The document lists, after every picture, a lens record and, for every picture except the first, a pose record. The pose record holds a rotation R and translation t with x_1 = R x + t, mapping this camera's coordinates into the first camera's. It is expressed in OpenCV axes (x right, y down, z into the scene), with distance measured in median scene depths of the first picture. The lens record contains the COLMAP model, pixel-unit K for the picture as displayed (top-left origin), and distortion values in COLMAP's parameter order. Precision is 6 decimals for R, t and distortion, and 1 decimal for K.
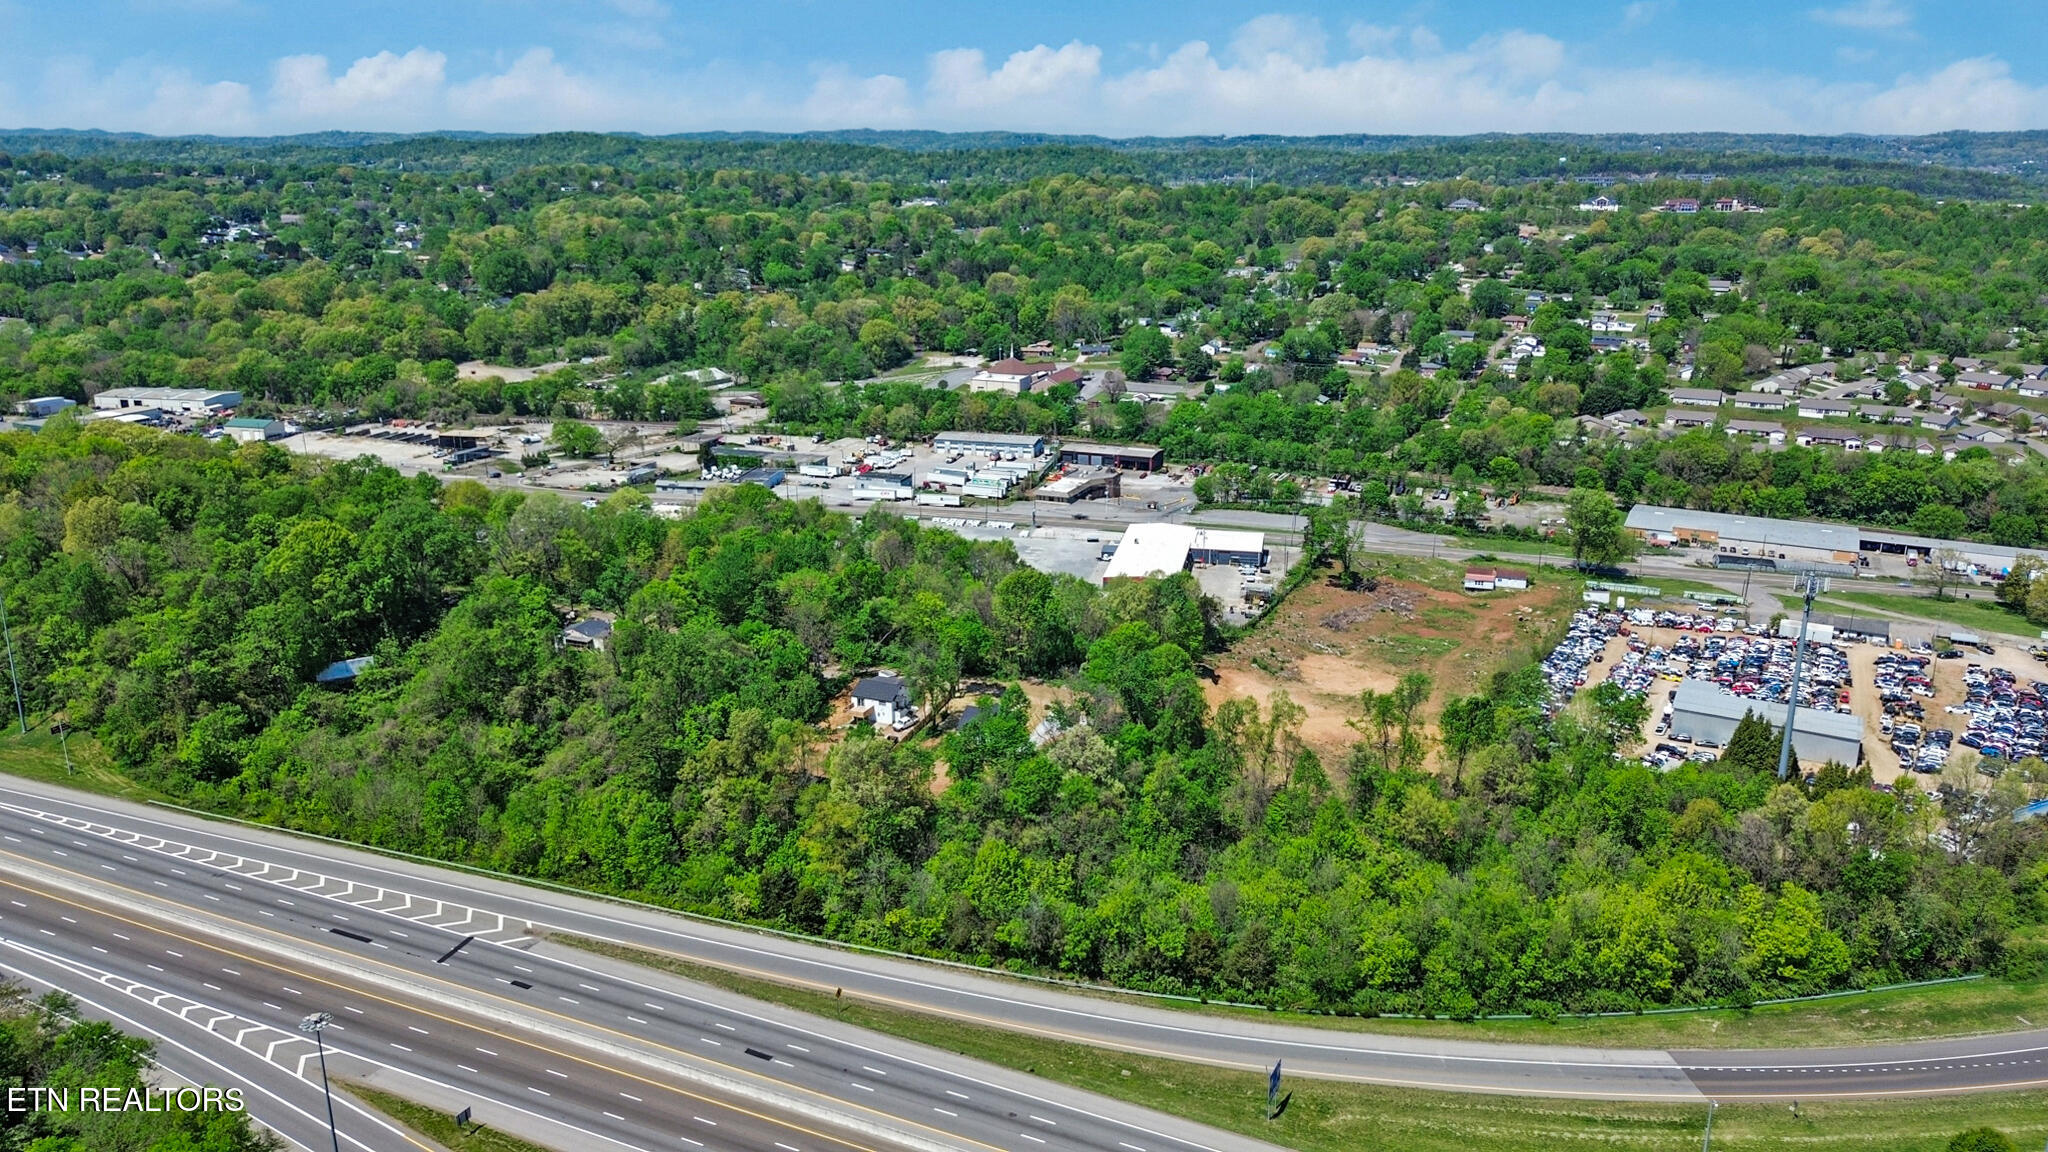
lens RADIAL K [[1440.1, 0, 1047.2], [0, 1440.1, 580.1], [0, 0, 1]] dist [0.059825, -0.057895]
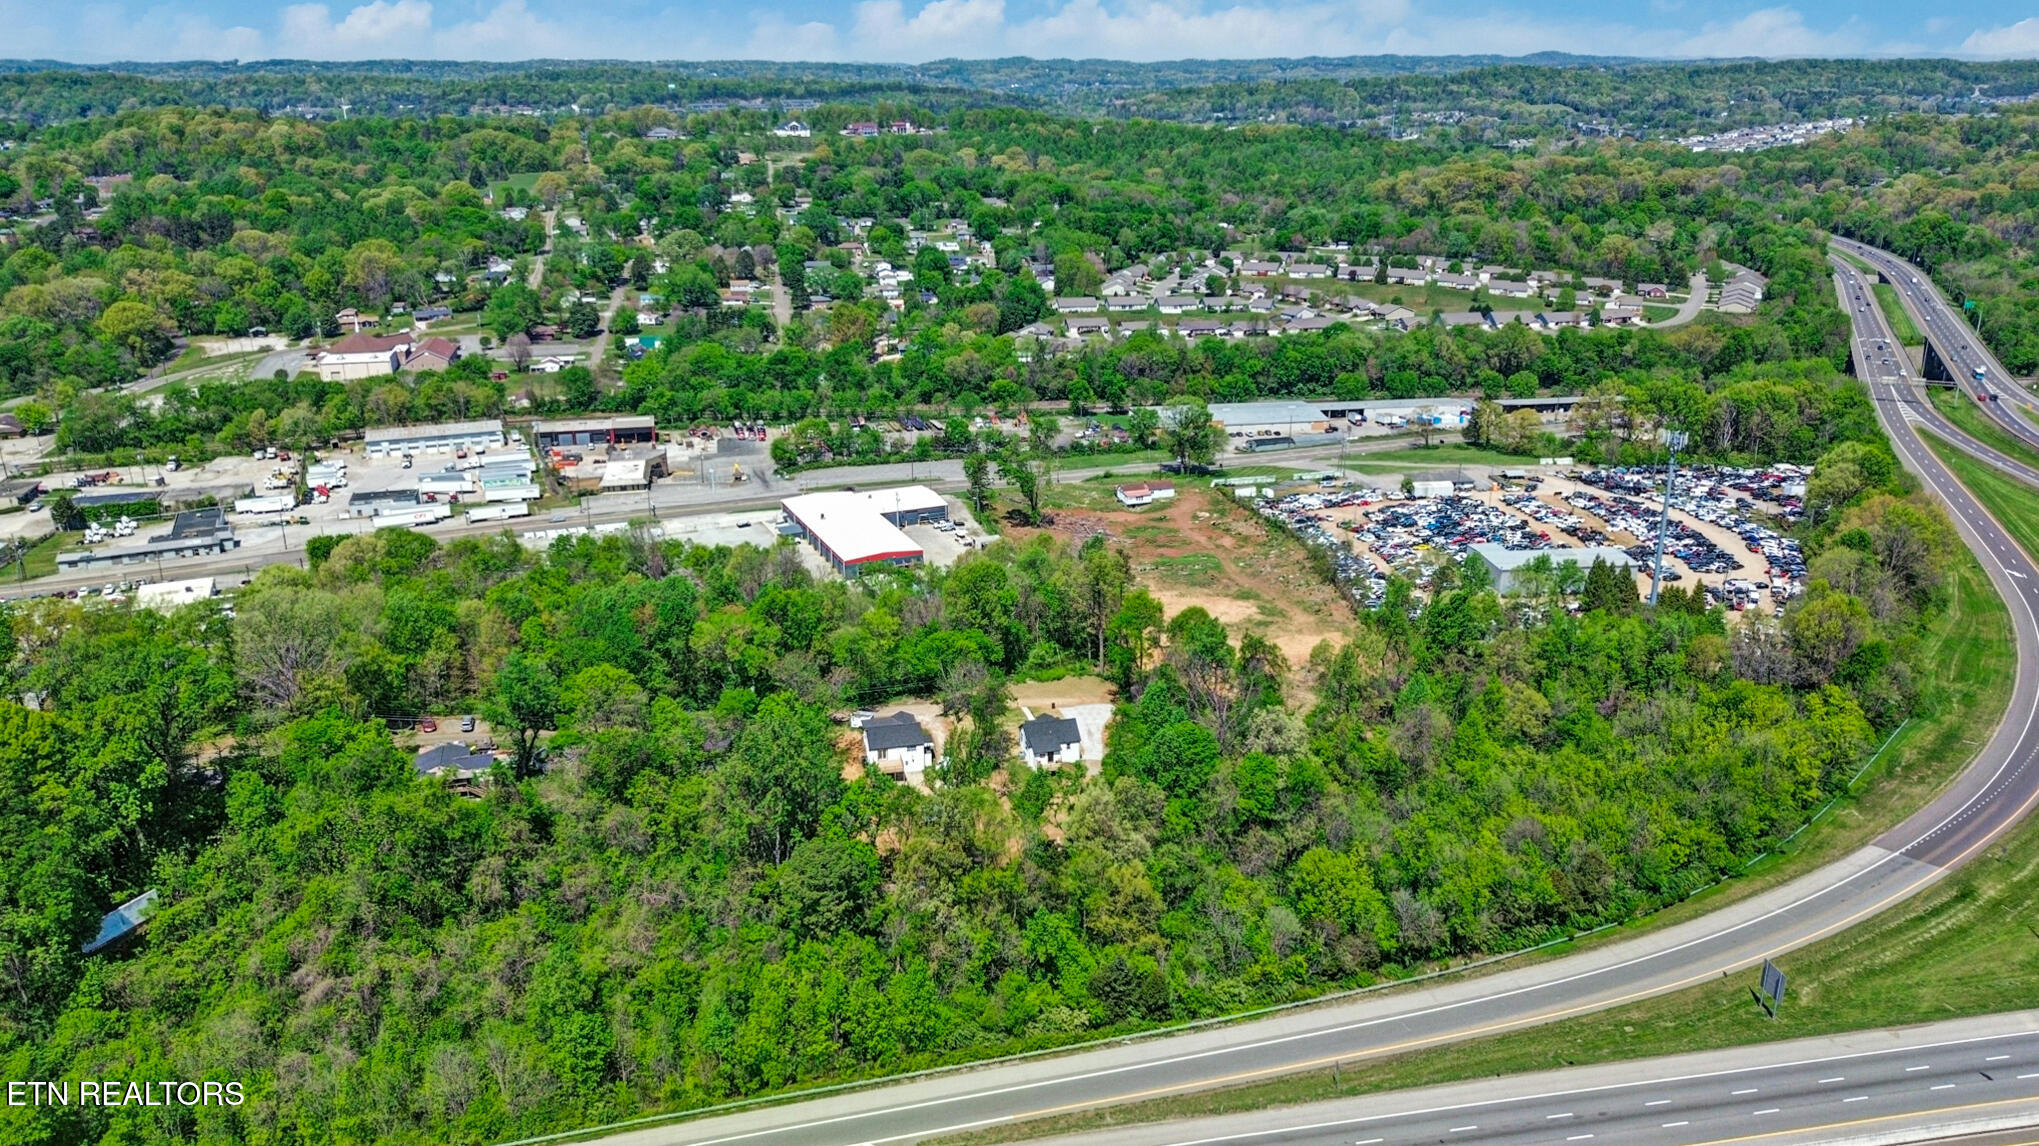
lens RADIAL K [[1433.7, 0, 1042.6], [0, 1433.7, 577.1], [0, 0, 1]] dist [0.059825, -0.057895]
pose [[0.820534, -0.198117, 0.536165, -0.219311], [0.173898, 0.980072, 0.096015, -0.036175], [-0.544503, 0.014454, 0.838635, 0.117066]]
